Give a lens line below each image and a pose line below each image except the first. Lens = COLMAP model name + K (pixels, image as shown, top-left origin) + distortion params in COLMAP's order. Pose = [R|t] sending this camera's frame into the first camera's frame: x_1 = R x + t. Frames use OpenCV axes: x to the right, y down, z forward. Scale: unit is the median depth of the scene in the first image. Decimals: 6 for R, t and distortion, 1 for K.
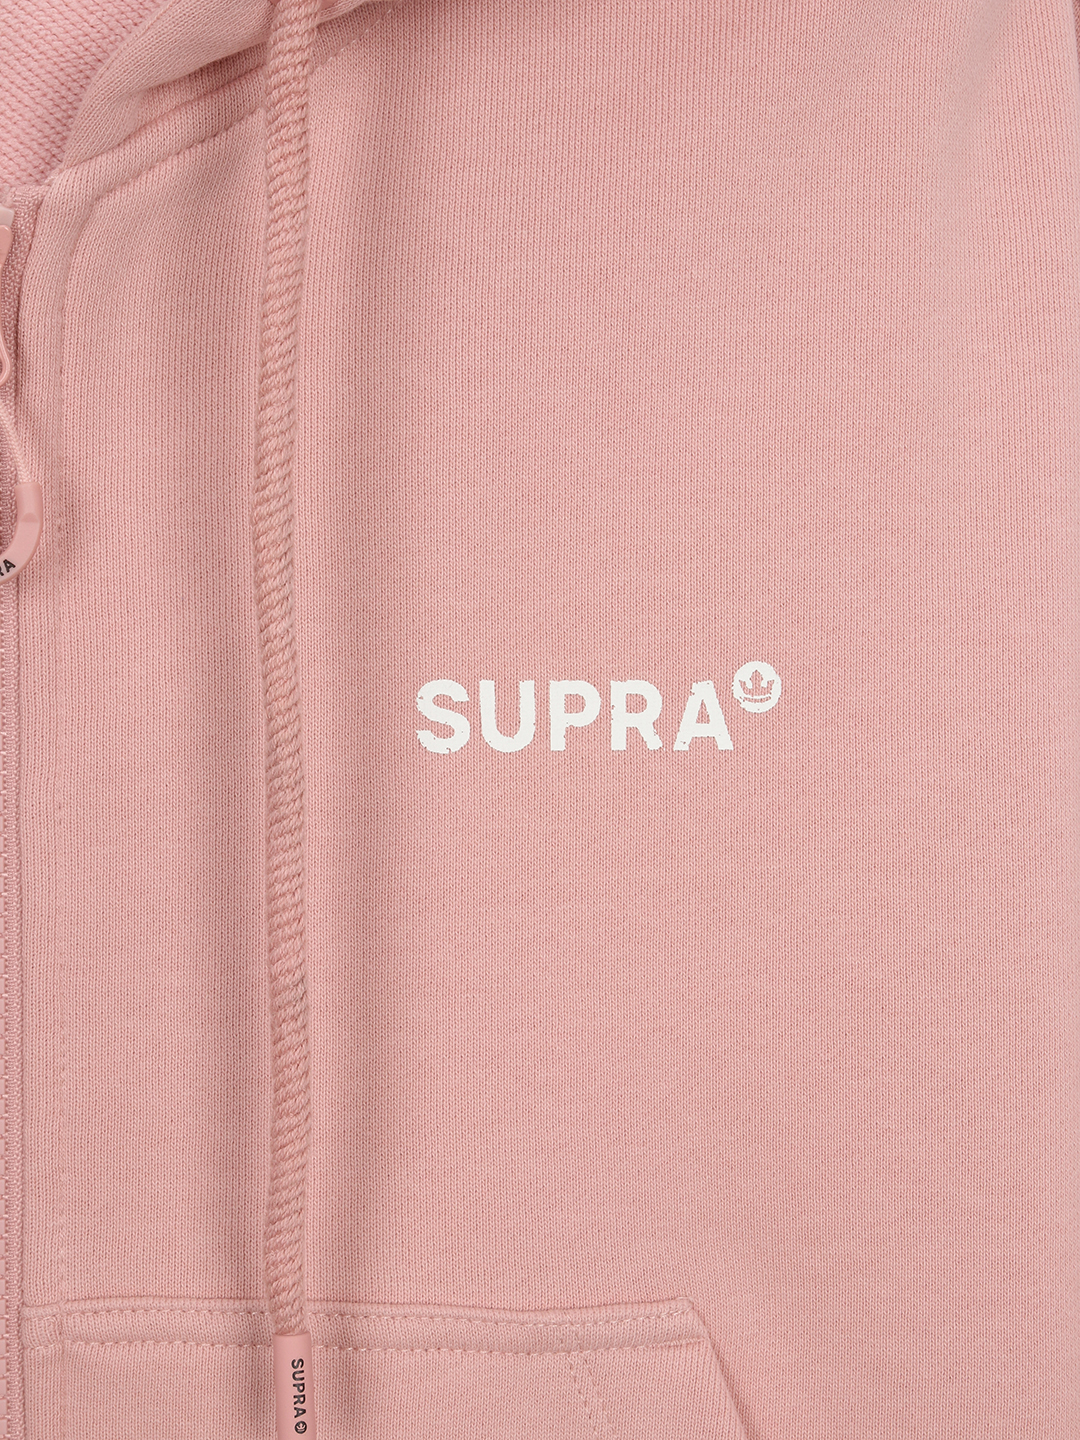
lens RADIAL K [[3343.1, 0, 540.0], [0, 3343.1, 720.0], [0, 0, 1]] dist [-0.092397, -0.154019]
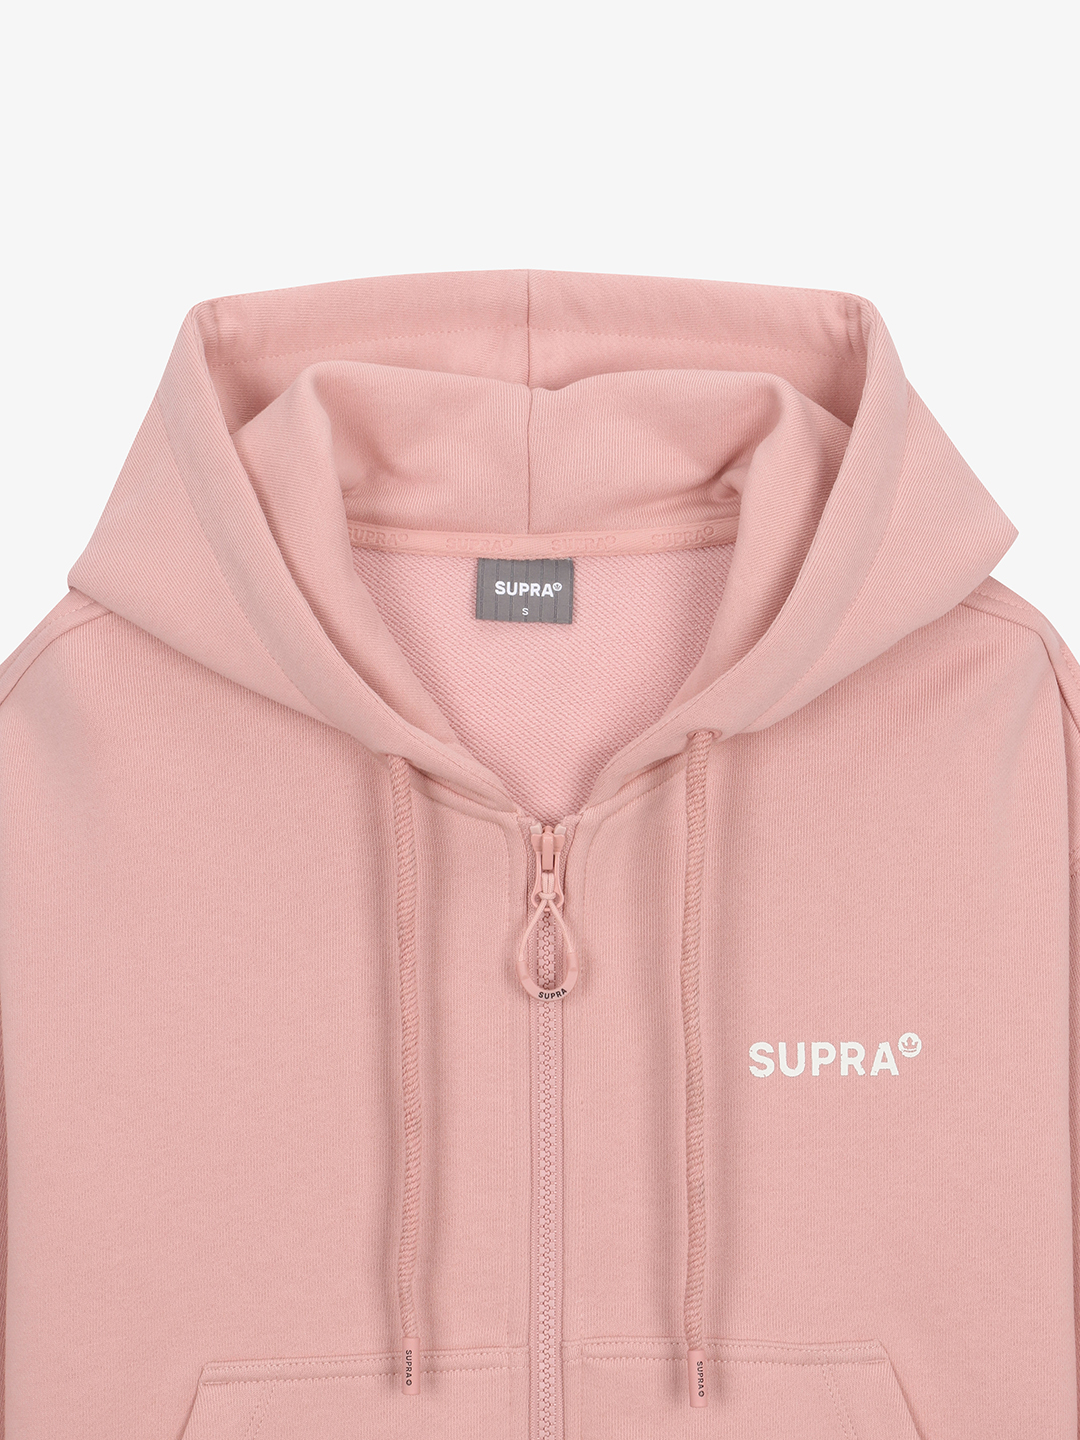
lens RADIAL K [[3327.4, 0, 540.0], [0, 3327.4, 720.0], [0, 0, 1]] dist [-0.038107, -0.050889]
pose [[0.999471, -0.003630, -0.032317, -0.101009], [0.001257, 0.997319, -0.073163, -0.062010], [0.032496, 0.073084, 0.996796, -1.127133]]
